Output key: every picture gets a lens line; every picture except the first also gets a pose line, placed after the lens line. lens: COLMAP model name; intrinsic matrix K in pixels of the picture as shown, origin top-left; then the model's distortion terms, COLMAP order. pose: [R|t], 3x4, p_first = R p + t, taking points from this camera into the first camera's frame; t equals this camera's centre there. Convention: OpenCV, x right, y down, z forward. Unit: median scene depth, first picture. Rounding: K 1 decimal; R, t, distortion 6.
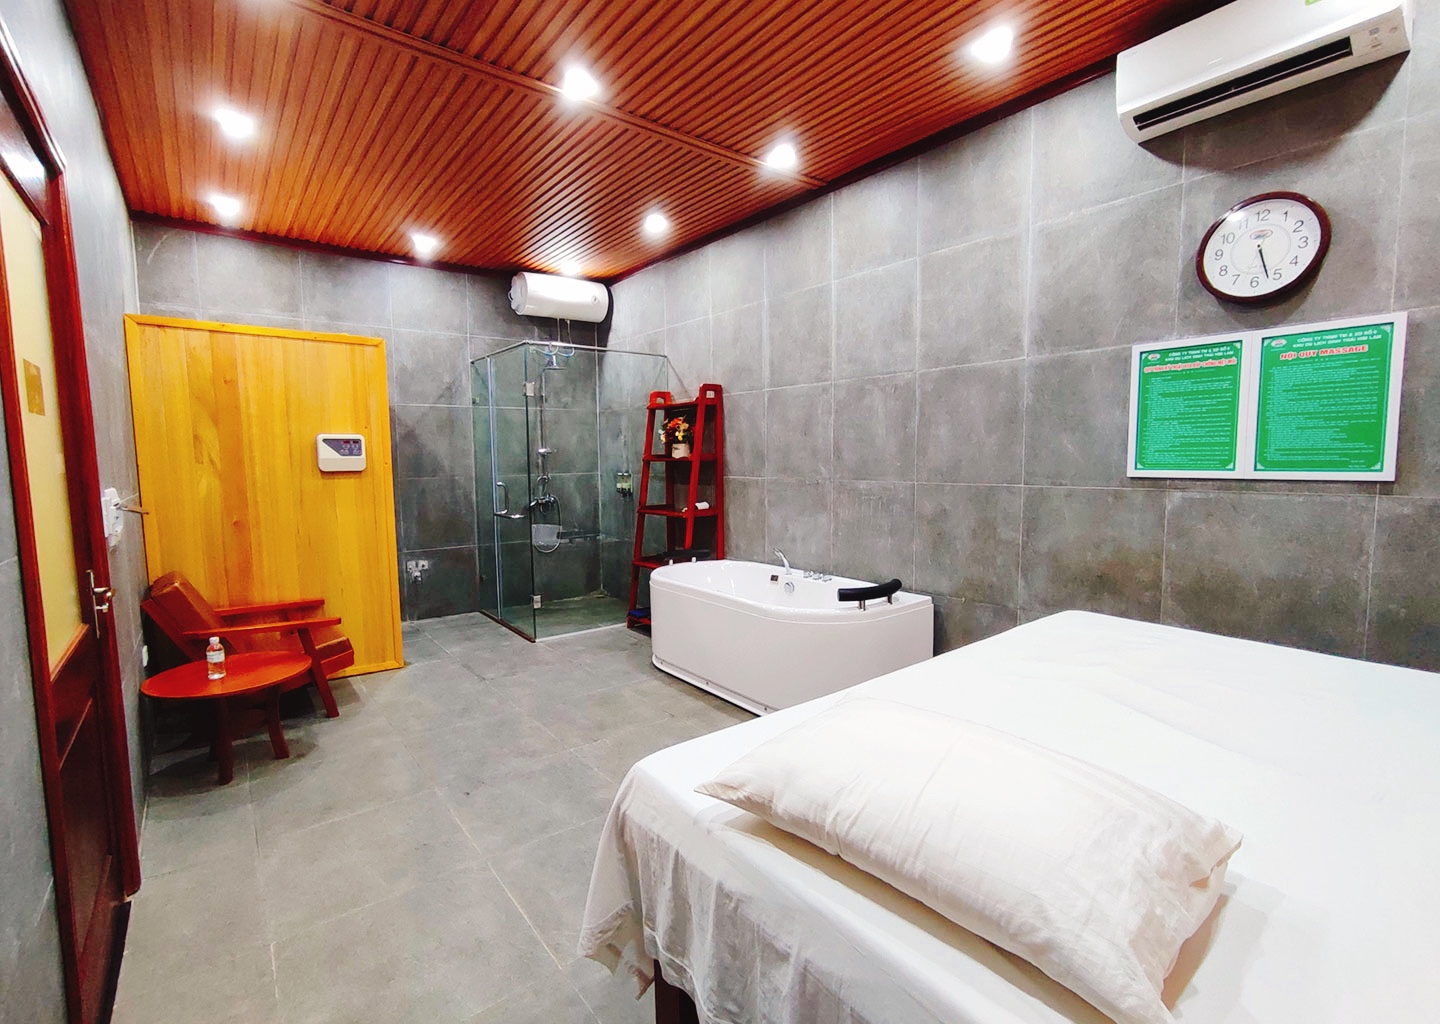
lens RADIAL K [[663.1, 0, 723.6], [0, 663.1, 510.3], [0, 0, 1]] dist [-0.000891, 0.000332]
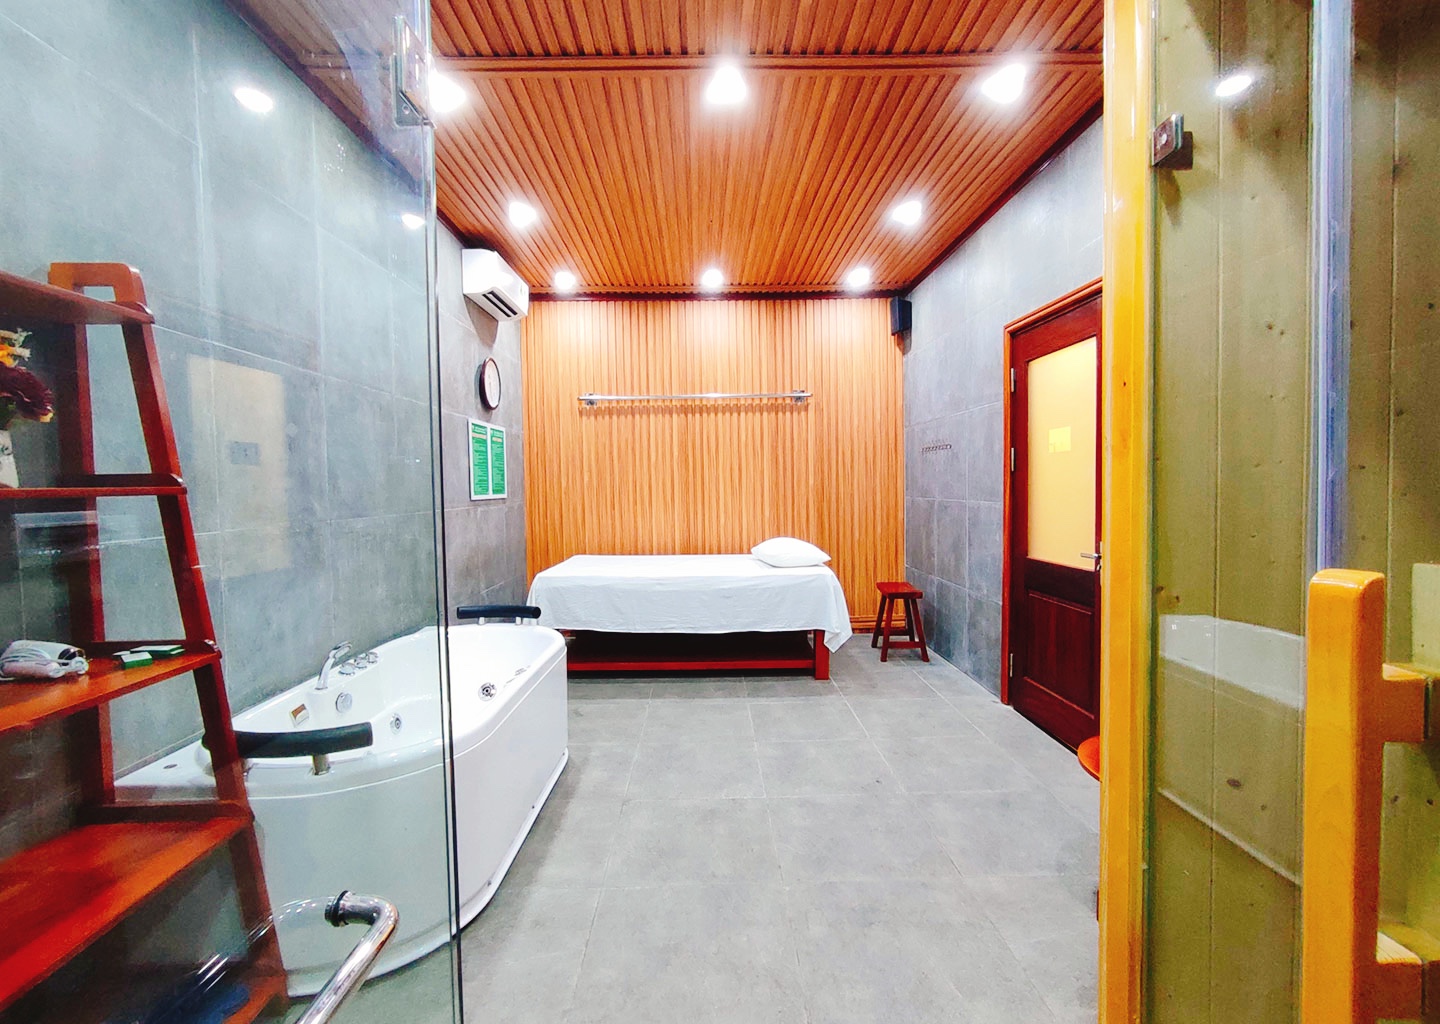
lens RADIAL K [[651.3, 0, 707.7], [0, 651.3, 512.7], [0, 0, 1]] dist [0.000926, 0.000304]
pose [[-0.784404, -0.004237, 0.620236, -0.623374], [0.074196, 0.992155, 0.100612, -0.105807], [-0.615797, 0.124940, -0.777936, 1.464303]]
